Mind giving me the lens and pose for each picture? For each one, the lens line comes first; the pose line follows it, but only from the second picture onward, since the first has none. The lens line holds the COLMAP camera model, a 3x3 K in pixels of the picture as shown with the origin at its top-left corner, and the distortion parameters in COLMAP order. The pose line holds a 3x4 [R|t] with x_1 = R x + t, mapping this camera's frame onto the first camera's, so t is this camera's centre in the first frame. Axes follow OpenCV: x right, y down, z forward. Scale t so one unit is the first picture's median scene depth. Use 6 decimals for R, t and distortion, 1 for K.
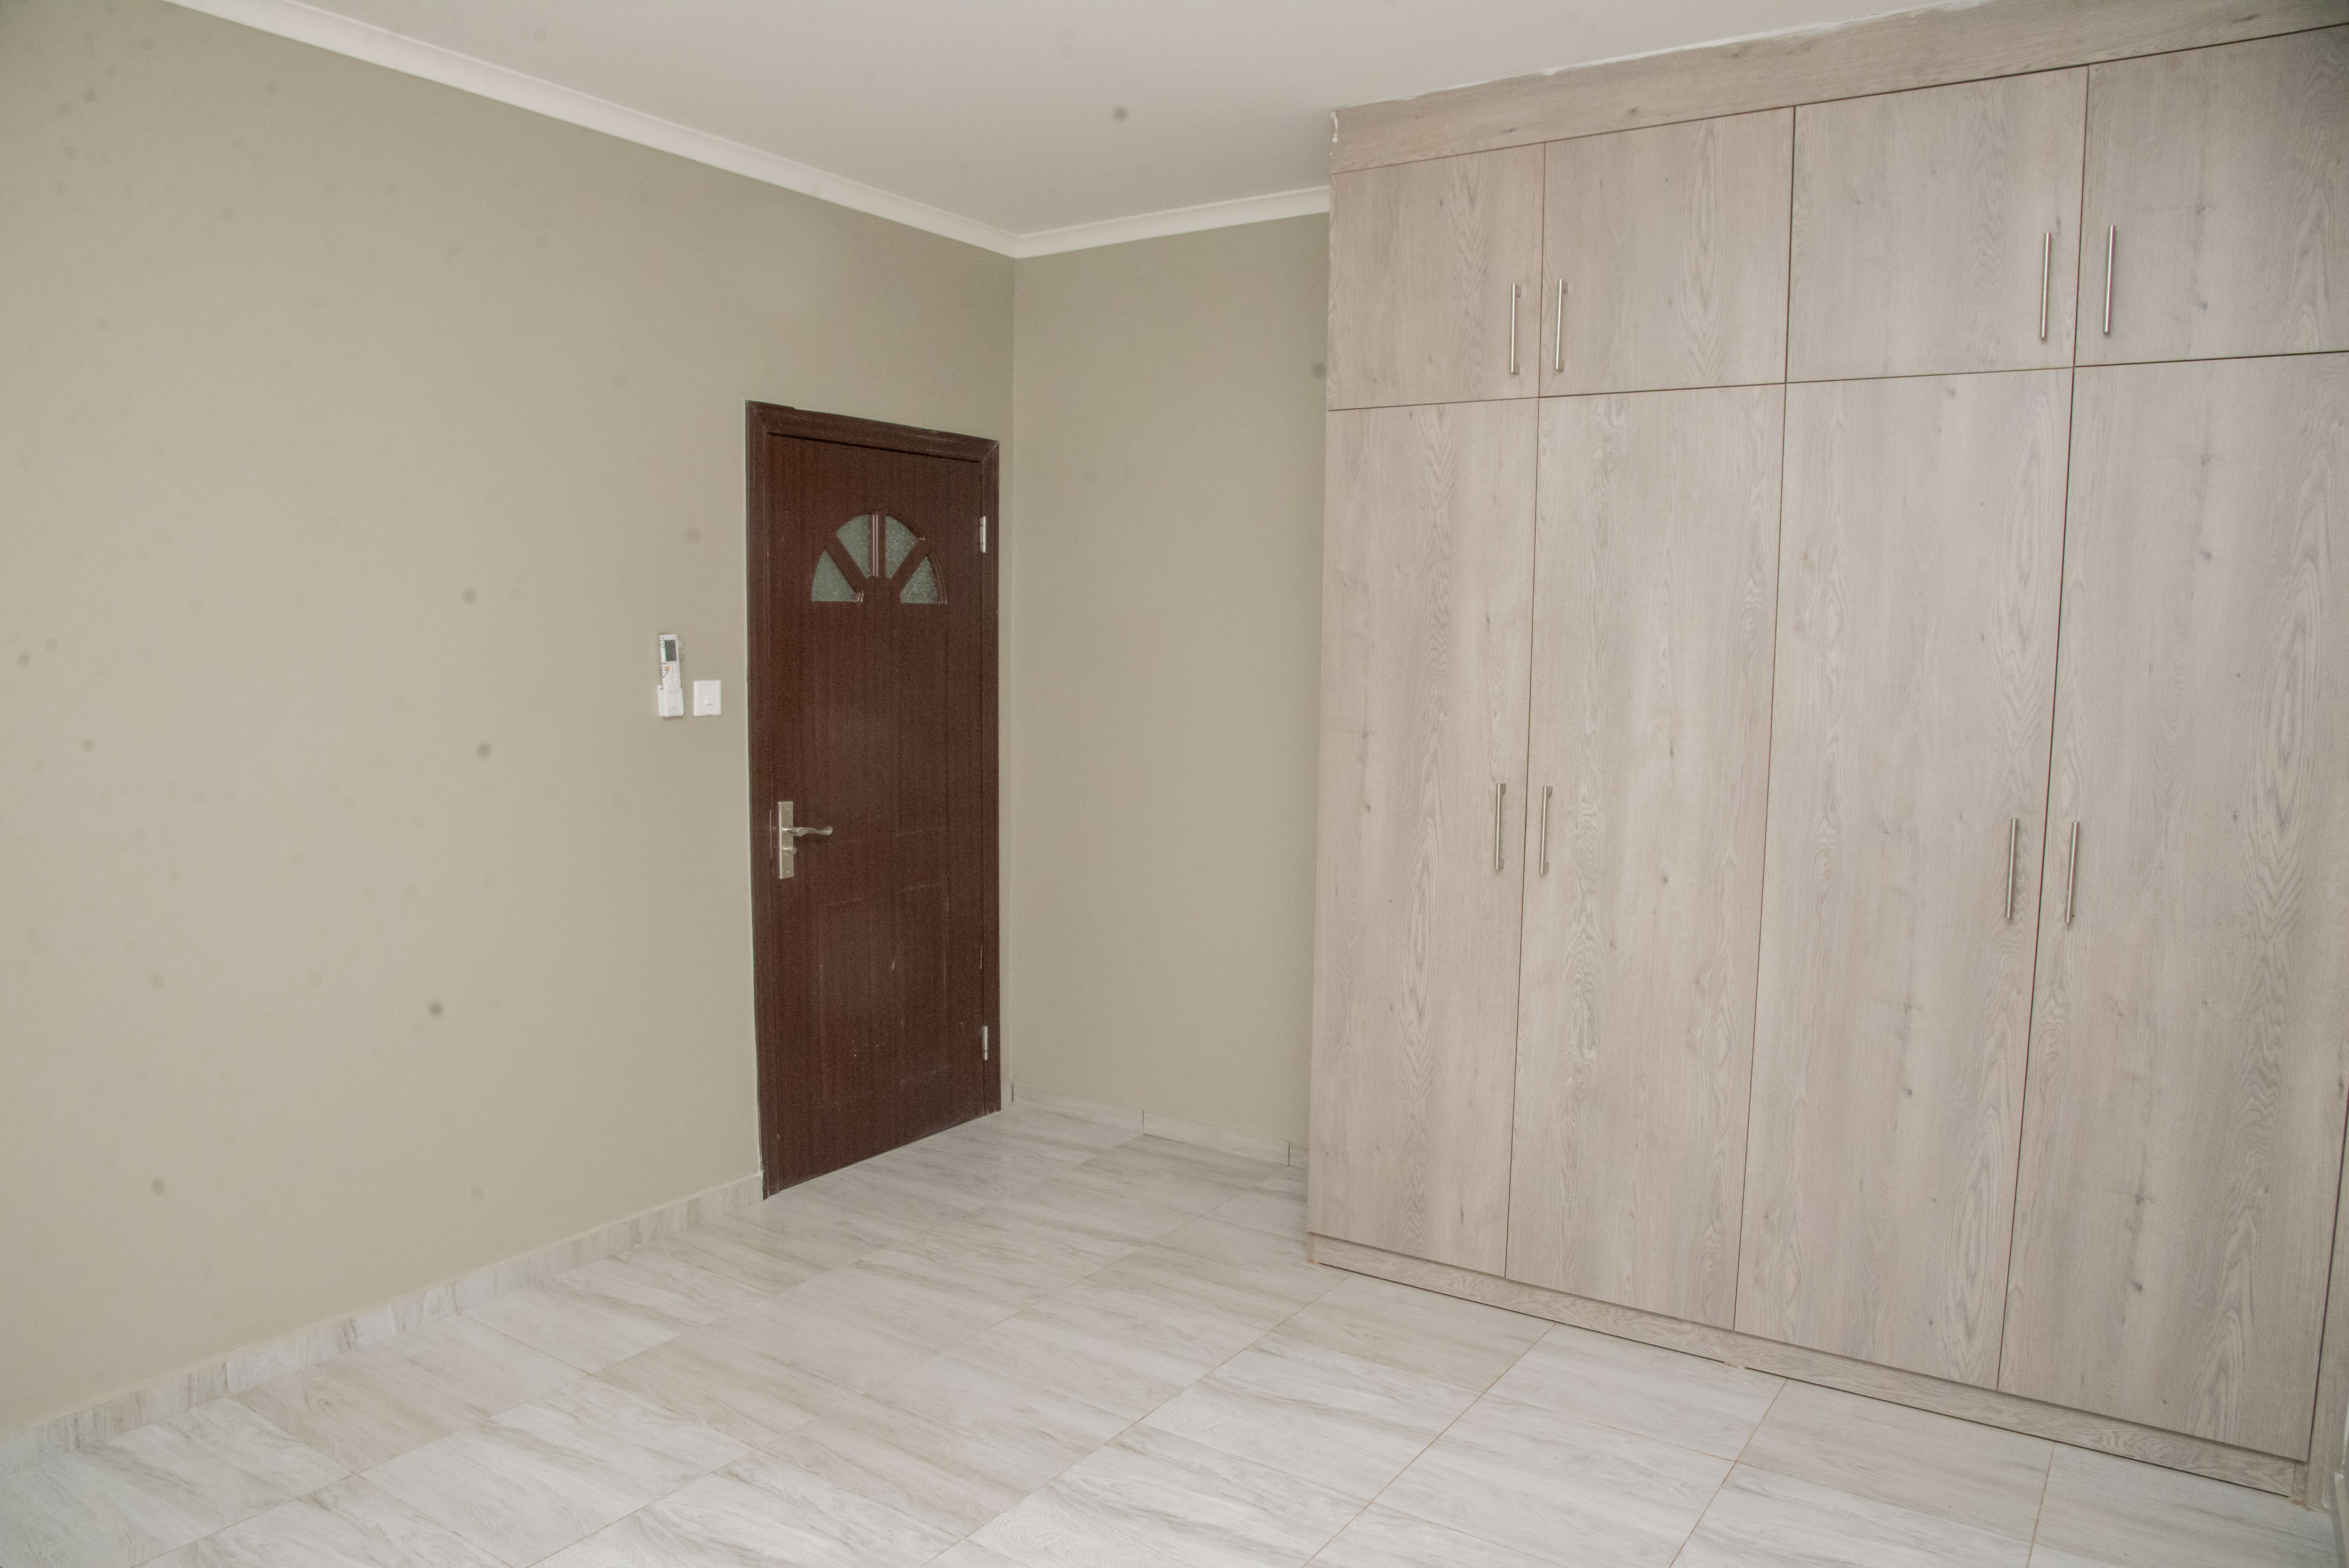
lens RADIAL K [[1598.3, 0, 1166.0], [0, 1598.3, 797.6], [0, 0, 1]] dist [-0.117958, 0.065114]
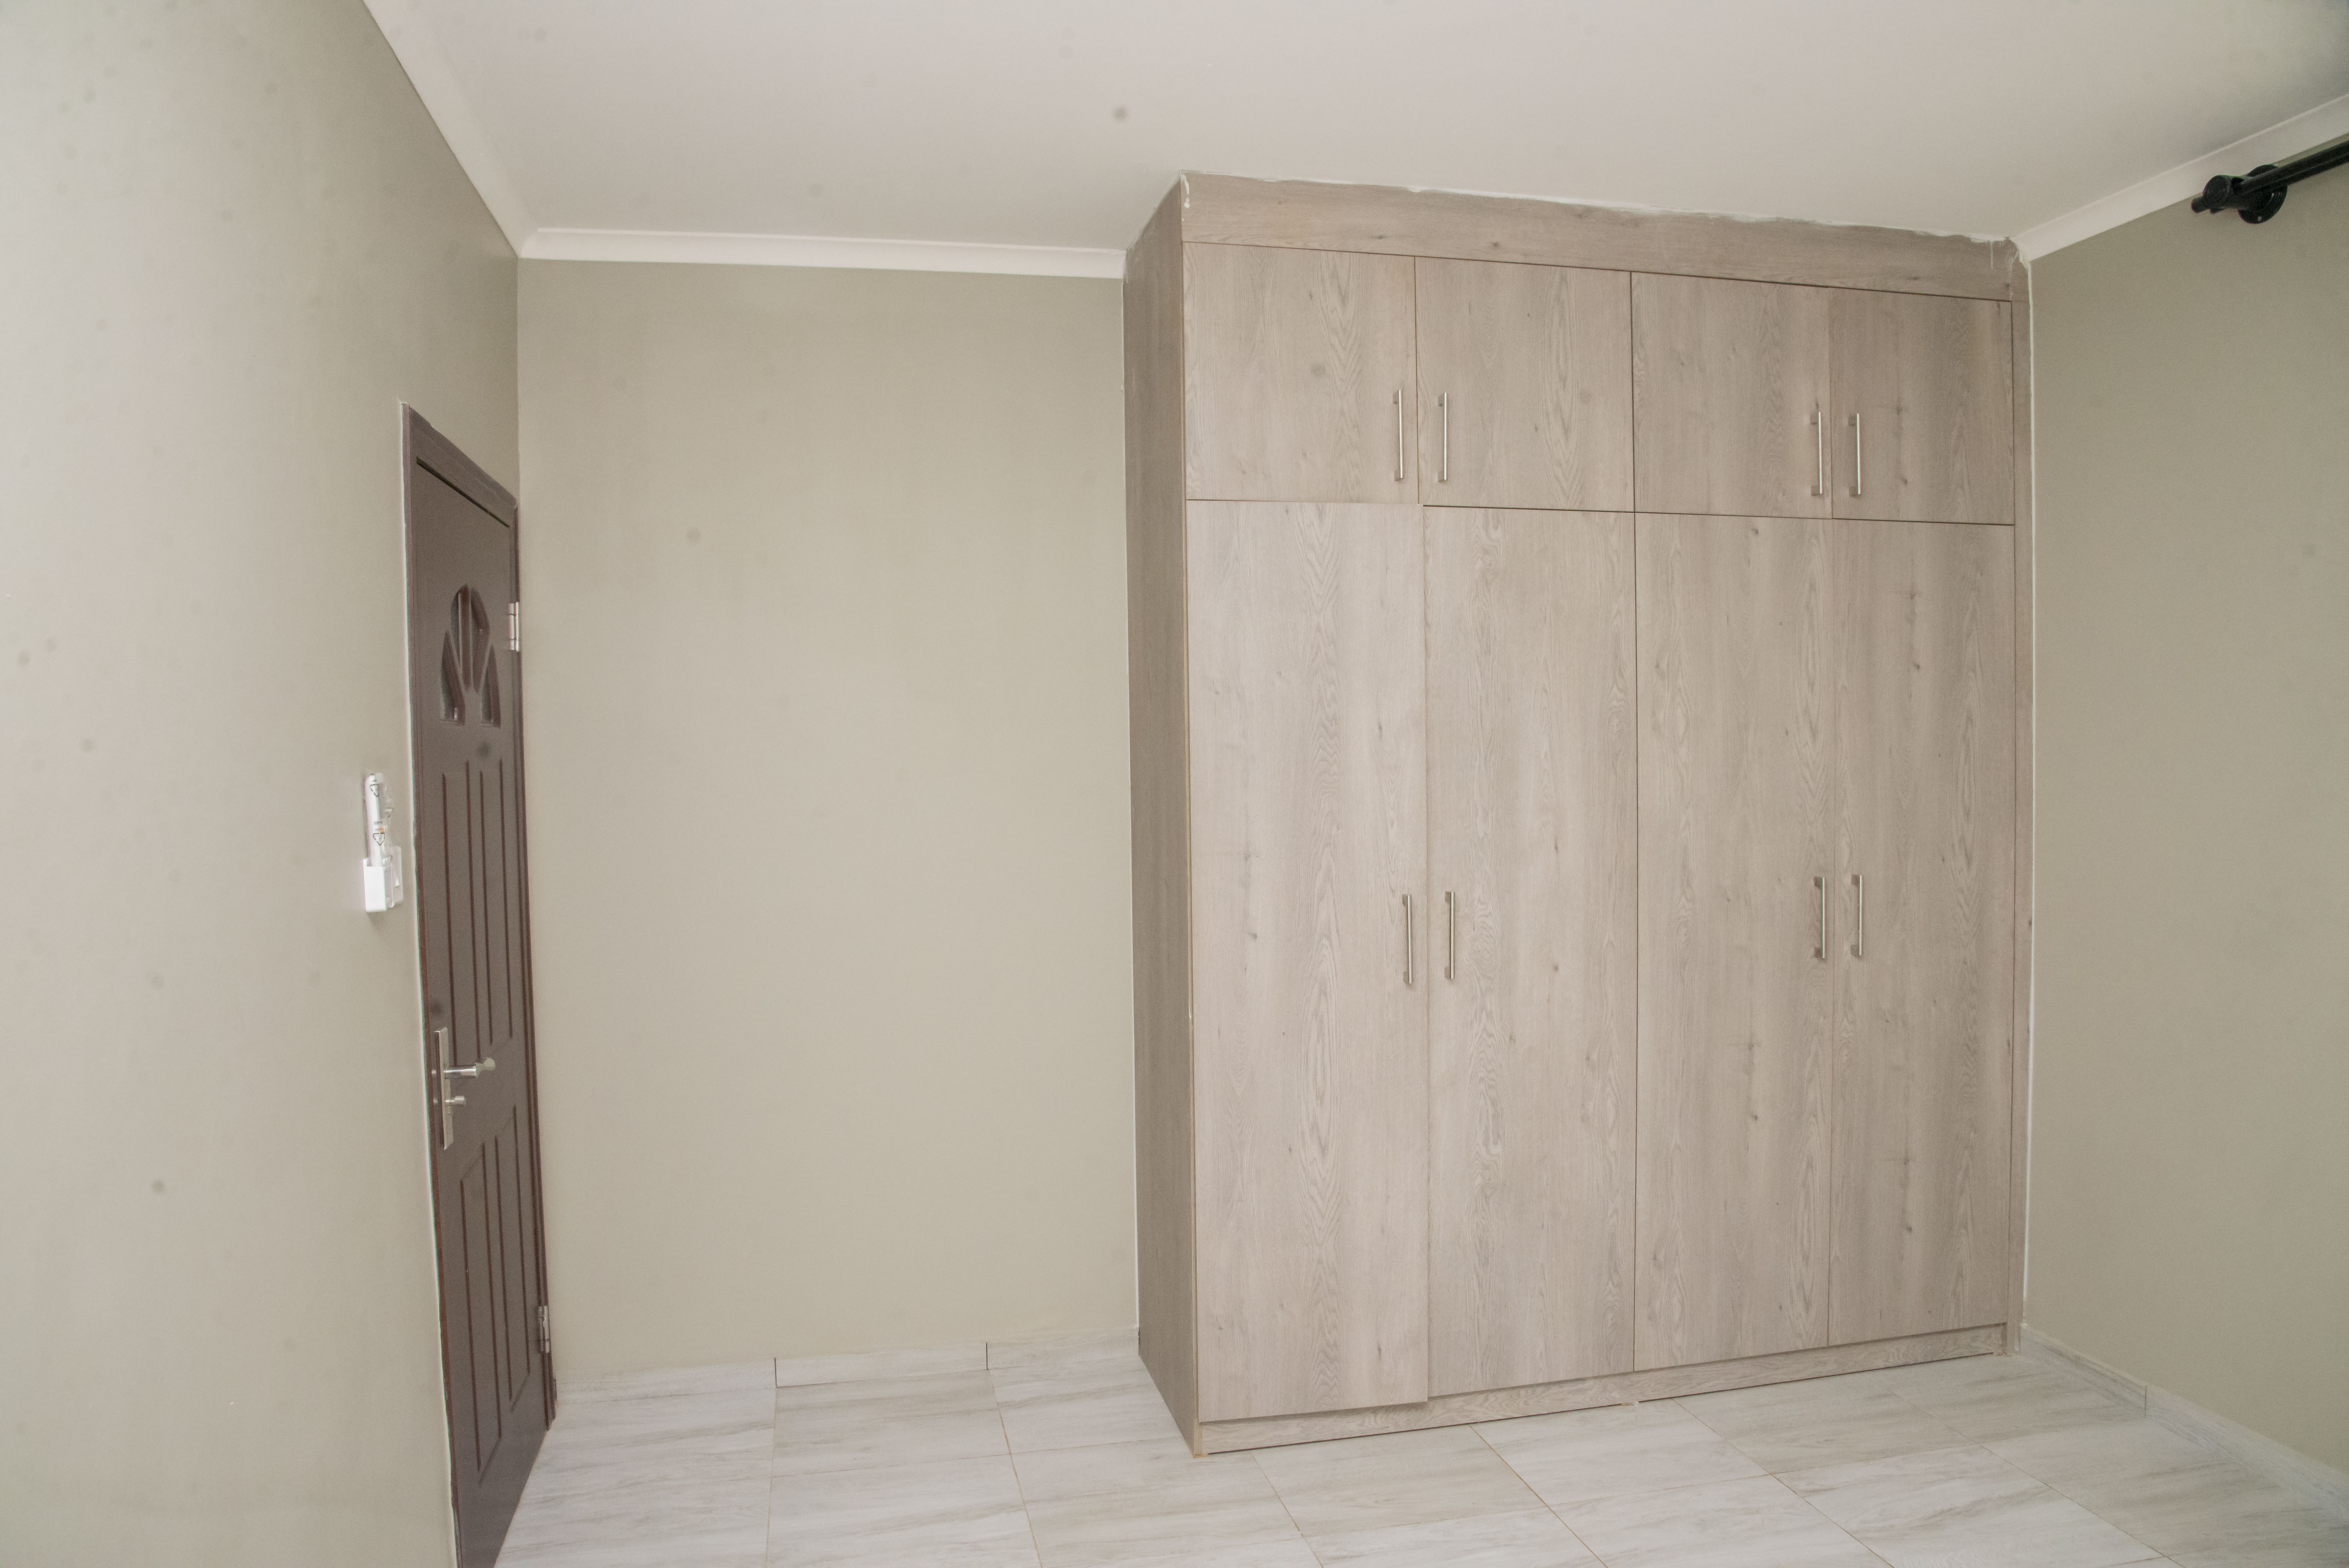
lens RADIAL K [[1598.3, 0, 1166.0], [0, 1598.3, 797.6], [0, 0, 1]] dist [-0.117958, 0.065114]
pose [[0.692379, -0.046446, 0.720038, -0.630515], [0.096526, 0.994918, -0.028641, -0.057017], [-0.715048, 0.089332, 0.693344, 0.443765]]
